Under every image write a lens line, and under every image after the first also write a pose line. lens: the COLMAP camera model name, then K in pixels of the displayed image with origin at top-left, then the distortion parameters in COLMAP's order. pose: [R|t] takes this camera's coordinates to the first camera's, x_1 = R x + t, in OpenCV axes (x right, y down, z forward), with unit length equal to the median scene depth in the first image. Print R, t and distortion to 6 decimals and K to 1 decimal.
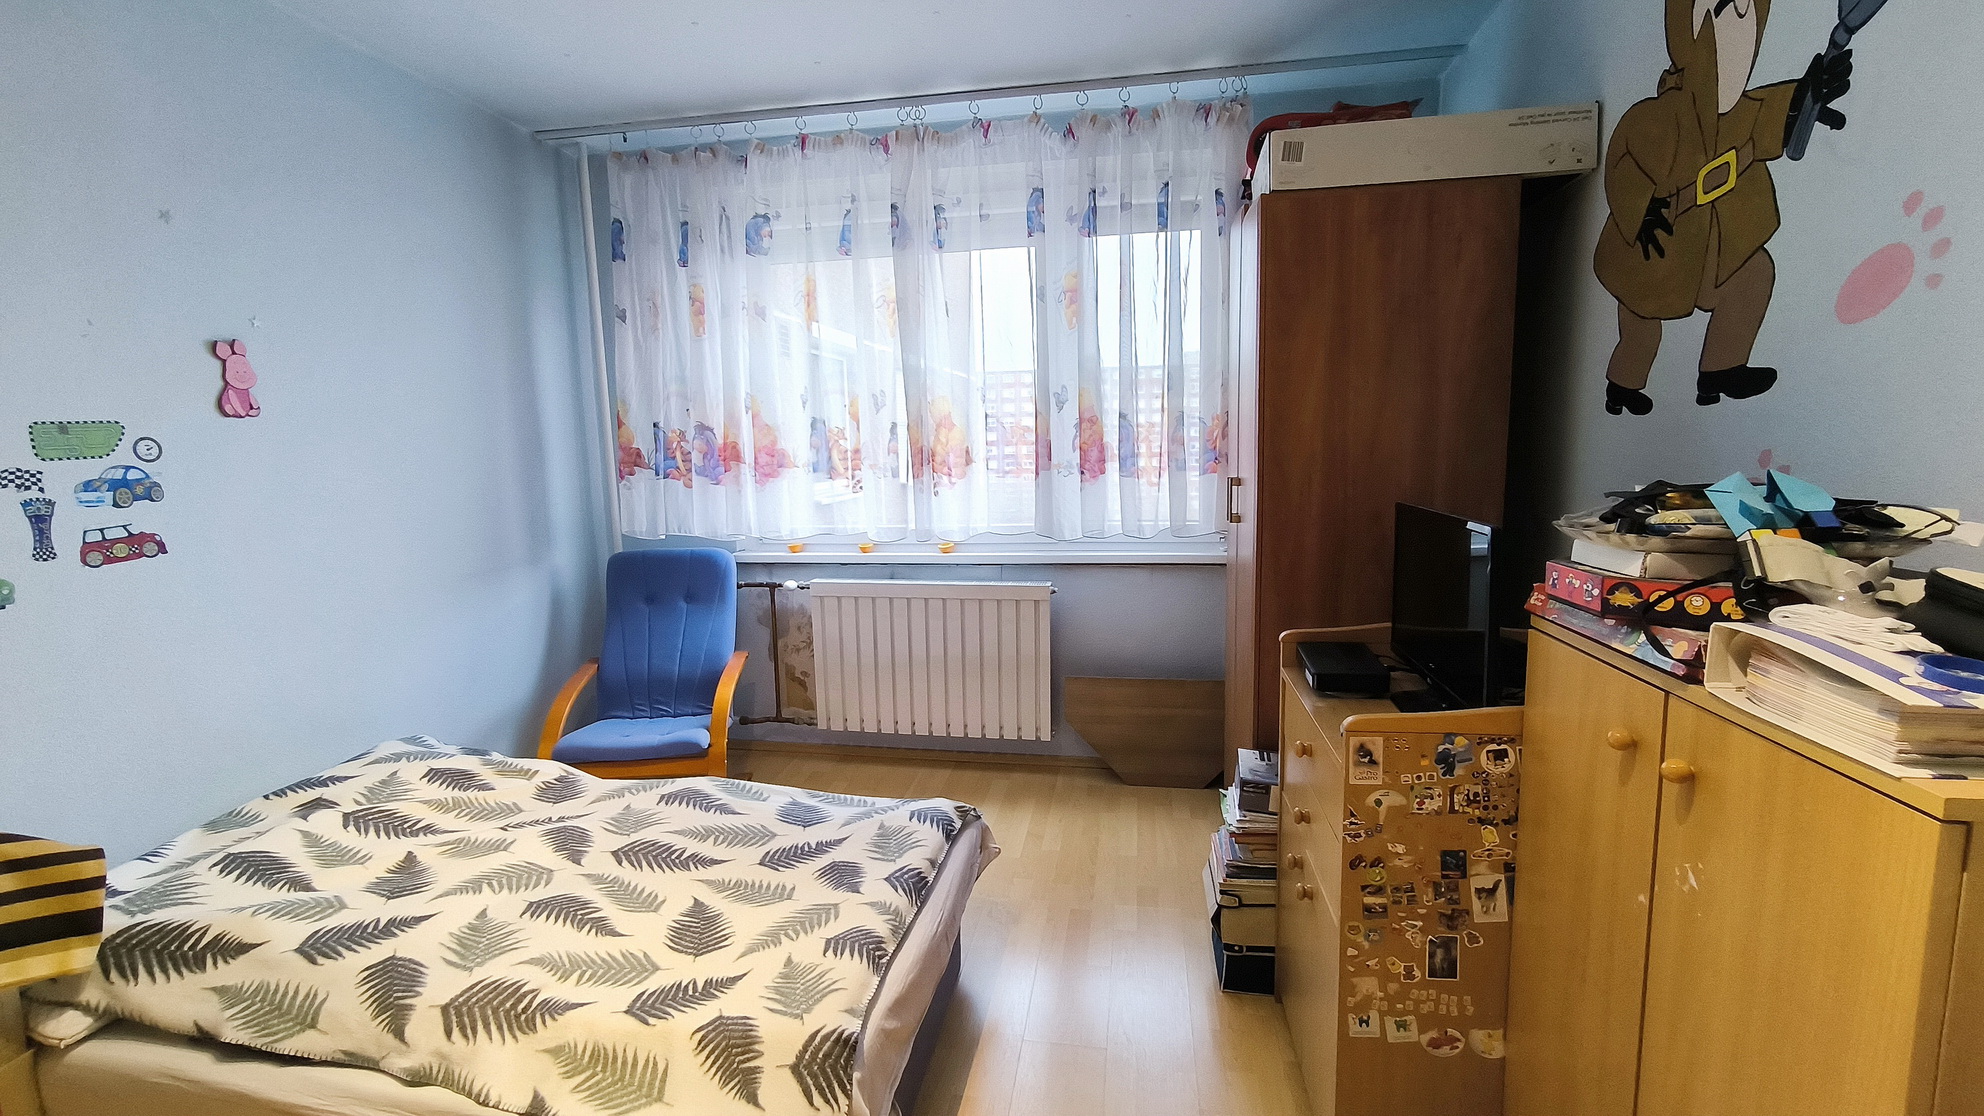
lens RADIAL K [[865.9, 0, 992.0], [0, 865.9, 558.0], [0, 0, 1]] dist [-0.010637, 0.010432]
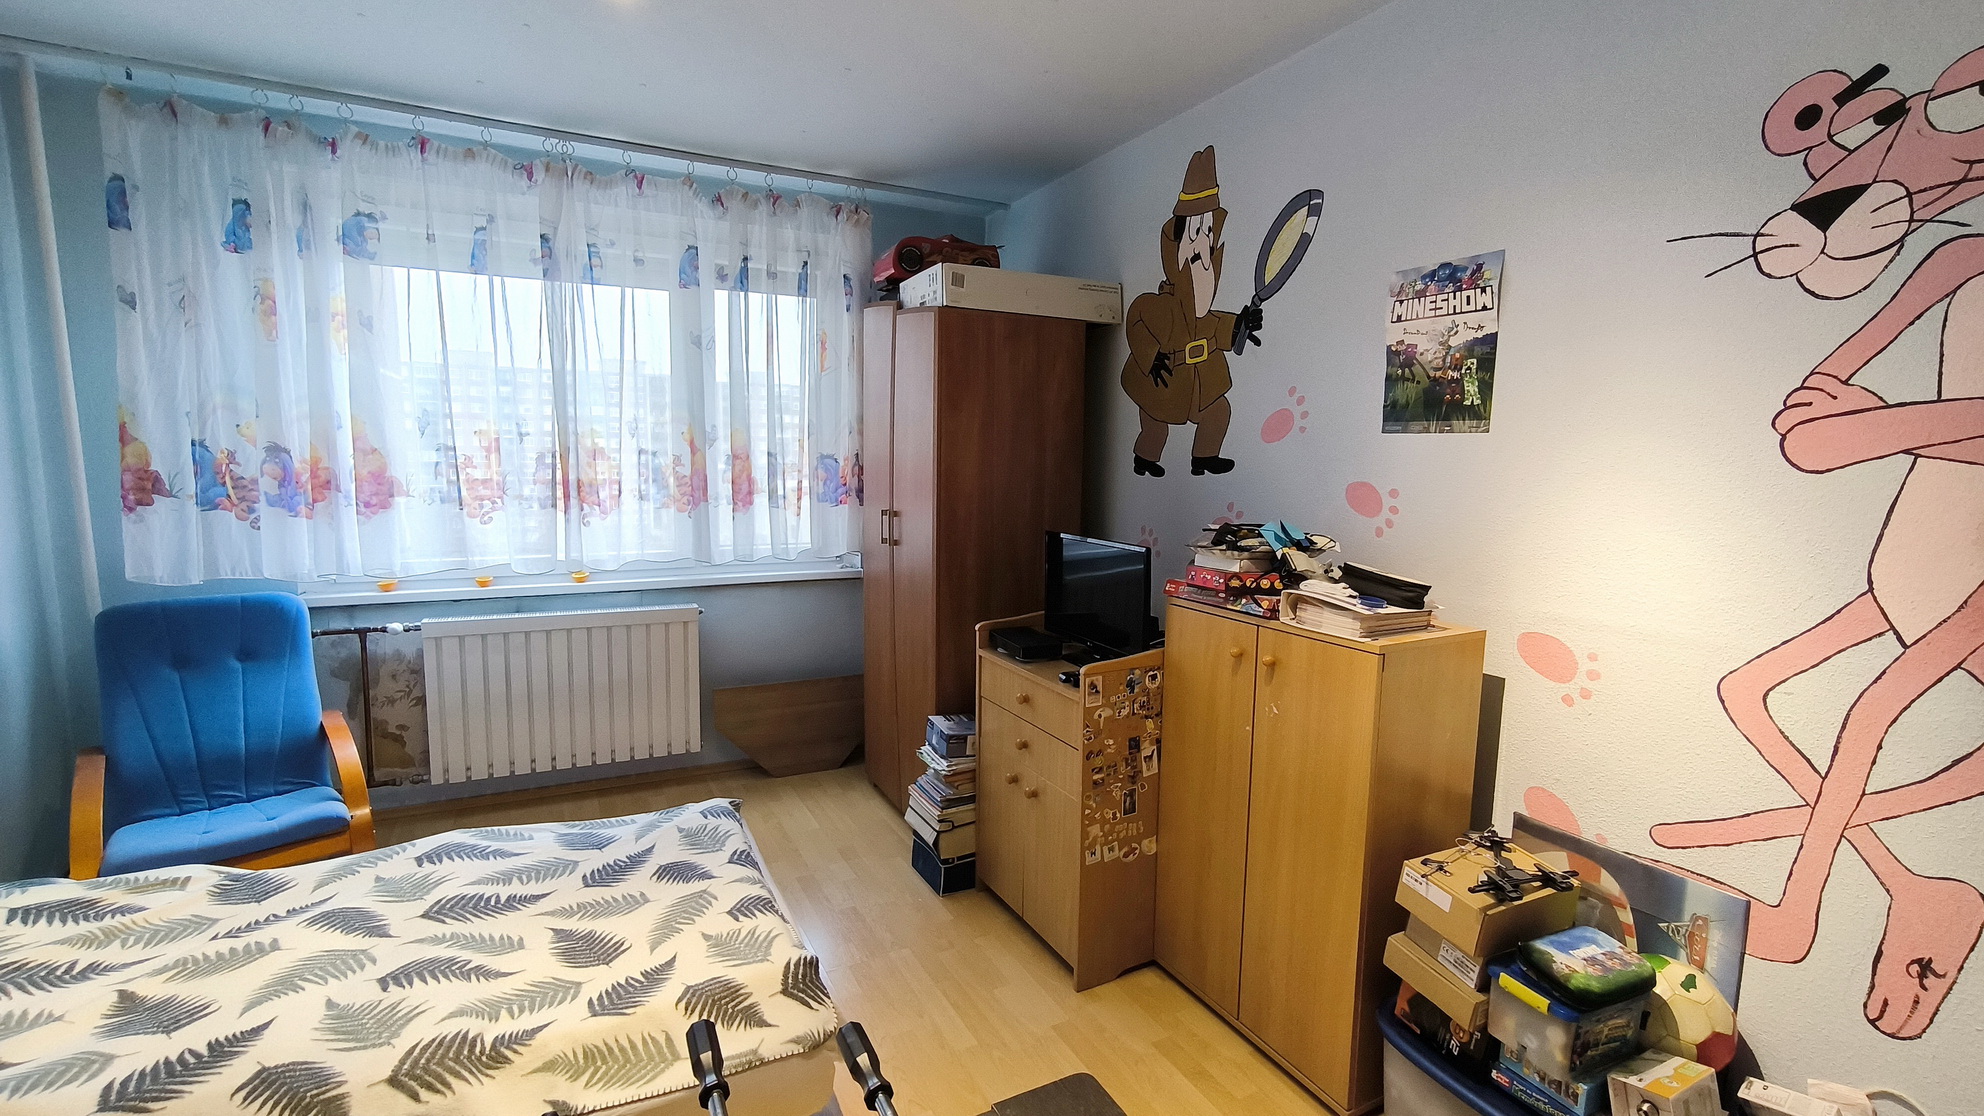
lens RADIAL K [[865.7, 0, 992.0], [0, 865.7, 558.0], [0, 0, 1]] dist [-0.000739, 0.011434]
pose [[0.796801, -0.039130, 0.602973, -0.493354], [0.048101, 0.998842, 0.001257, -0.021877], [-0.602324, 0.028002, 0.797760, -0.145208]]
